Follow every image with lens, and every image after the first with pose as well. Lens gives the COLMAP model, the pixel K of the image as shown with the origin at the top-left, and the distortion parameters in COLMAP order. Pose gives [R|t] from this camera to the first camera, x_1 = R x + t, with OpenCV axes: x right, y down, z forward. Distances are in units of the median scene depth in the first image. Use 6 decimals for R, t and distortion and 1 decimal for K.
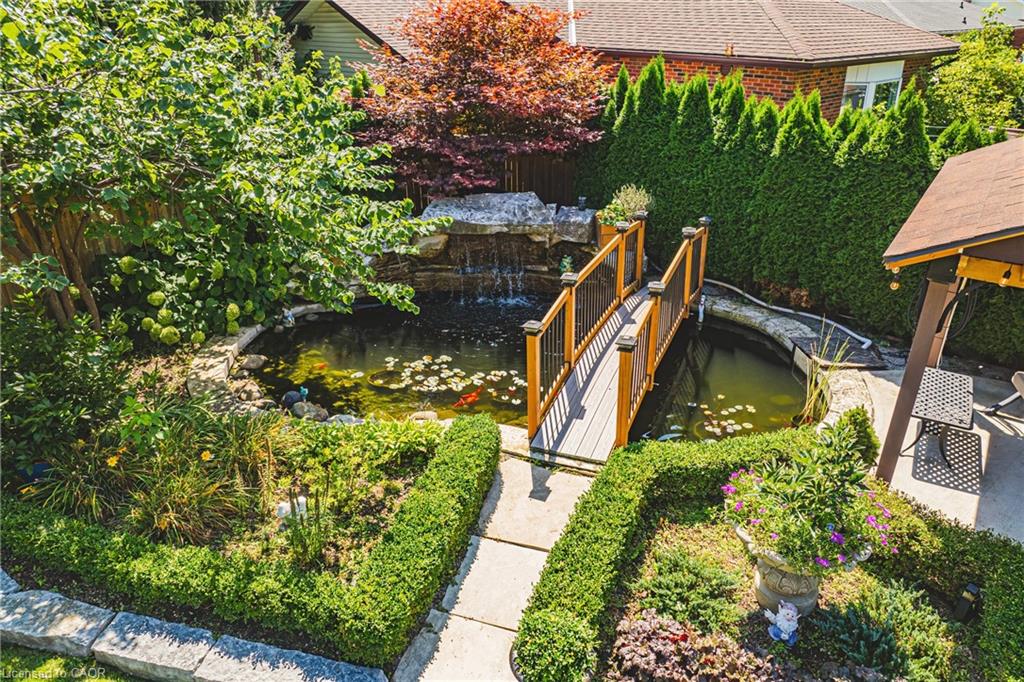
lens RADIAL K [[723.5, 0, 516.0], [0, 723.5, 344.7], [0, 0, 1]] dist [-0.035574, -0.000433]
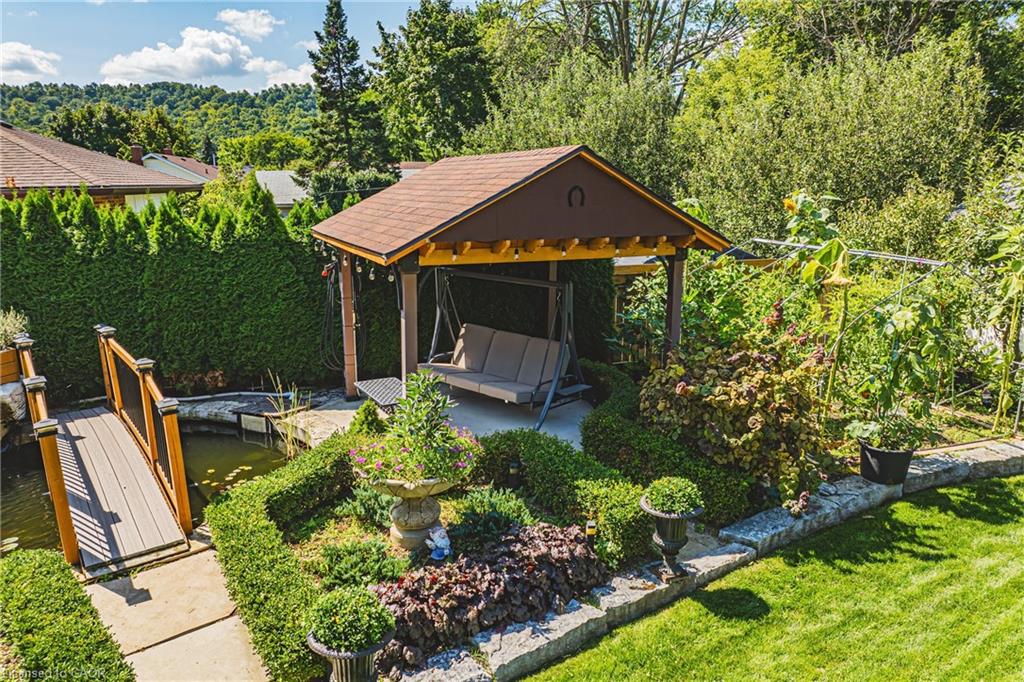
lens RADIAL K [[723.5, 0, 516.0], [0, 723.5, 344.7], [0, 0, 1]] dist [-0.035574, -0.000433]
pose [[0.520500, -0.194581, 0.831395, -0.267505], [0.373320, 0.927554, -0.016633, 0.077082], [-0.767927, 0.319034, 0.555433, 0.063240]]
